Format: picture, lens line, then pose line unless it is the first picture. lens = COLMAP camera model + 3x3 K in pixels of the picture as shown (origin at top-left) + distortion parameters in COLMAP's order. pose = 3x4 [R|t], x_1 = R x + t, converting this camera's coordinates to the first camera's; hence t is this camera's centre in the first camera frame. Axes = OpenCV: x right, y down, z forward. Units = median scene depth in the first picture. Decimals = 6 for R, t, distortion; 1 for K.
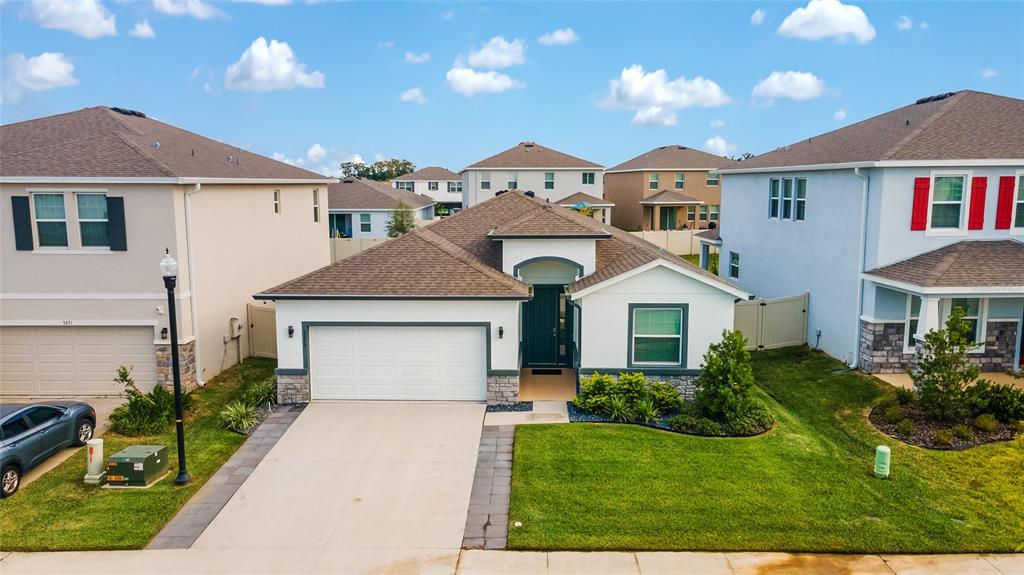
lens RADIAL K [[743.3, 0, 509.9], [0, 743.3, 287.8], [0, 0, 1]] dist [0.019816, 0.053132]
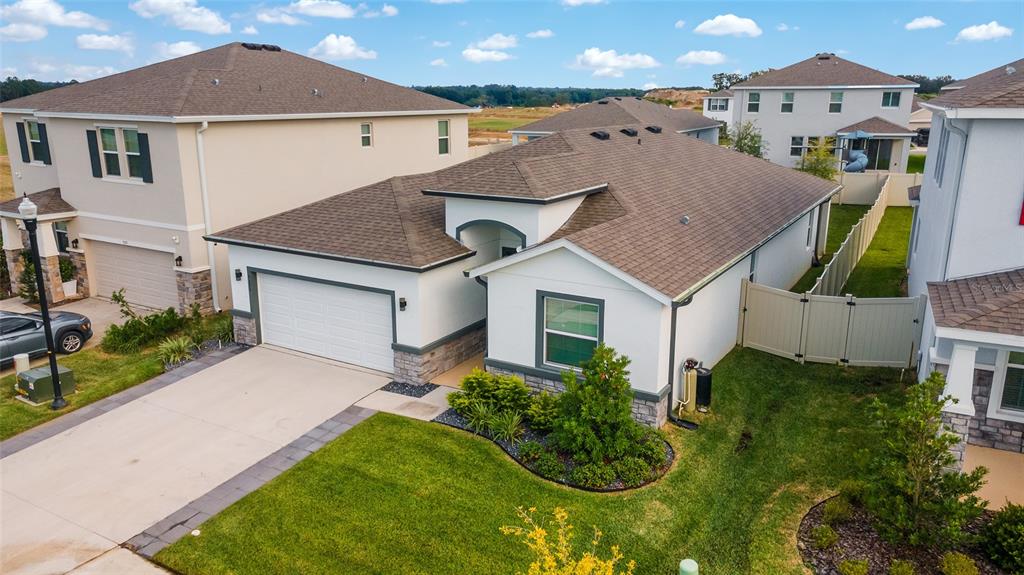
lens RADIAL K [[742.6, 0, 512.0], [0, 742.6, 287.5], [0, 0, 1]] dist [0.045249, 0.001295]
pose [[0.876595, 0.124855, -0.464750, 0.500627], [-0.071212, 0.988779, 0.131318, -0.083213], [0.475931, -0.082017, 0.875650, 0.284190]]
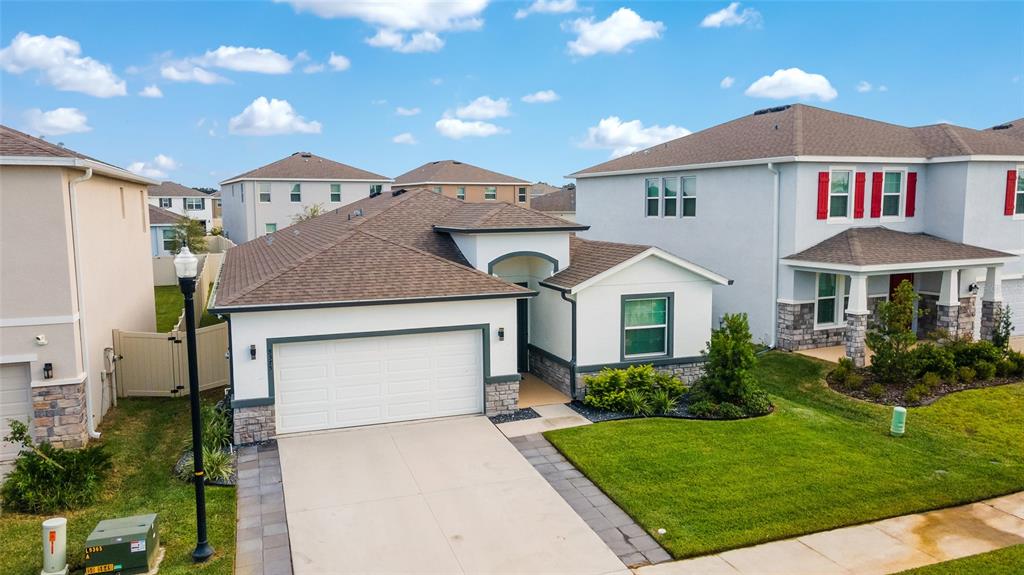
lens RADIAL K [[743.3, 0, 509.9], [0, 743.3, 287.8], [0, 0, 1]] dist [0.019816, 0.053132]
pose [[0.927025, -0.047004, 0.372042, -0.330036], [0.057880, 0.998159, -0.018114, 0.020446], [-0.370506, 0.038326, 0.928039, 0.152198]]
